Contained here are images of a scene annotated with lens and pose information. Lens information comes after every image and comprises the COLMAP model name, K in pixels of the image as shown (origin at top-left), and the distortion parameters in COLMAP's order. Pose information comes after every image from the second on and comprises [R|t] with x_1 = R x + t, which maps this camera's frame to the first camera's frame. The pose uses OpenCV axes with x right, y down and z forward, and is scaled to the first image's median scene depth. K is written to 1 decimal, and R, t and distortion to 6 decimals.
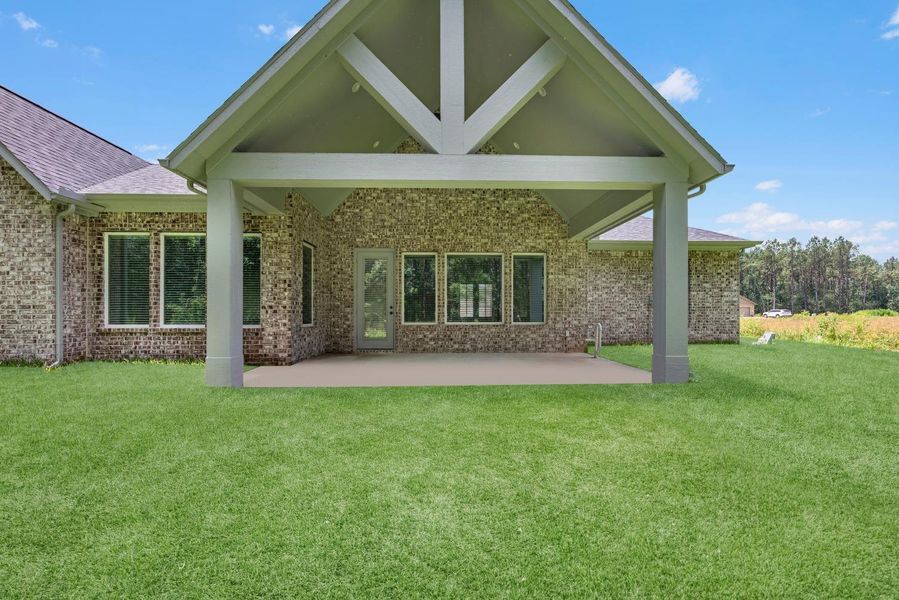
lens RADIAL K [[368.7, 0, 447.2], [0, 368.7, 304.1], [0, 0, 1]] dist [-0.003584, 0.000043]
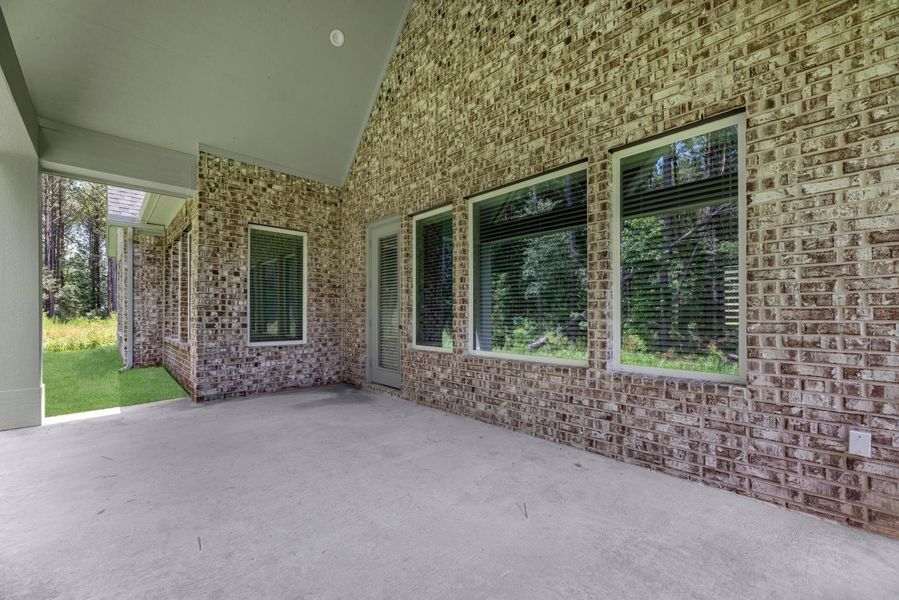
lens RADIAL K [[368.7, 0, 451.1], [0, 368.7, 309.2], [0, 0, 1]] dist [-0.003584, 0.000043]
pose [[0.670161, -0.011674, -0.742124, 0.324637], [0.018624, 0.999826, 0.001090, -0.002630], [0.741982, -0.014551, 0.670262, 0.677016]]
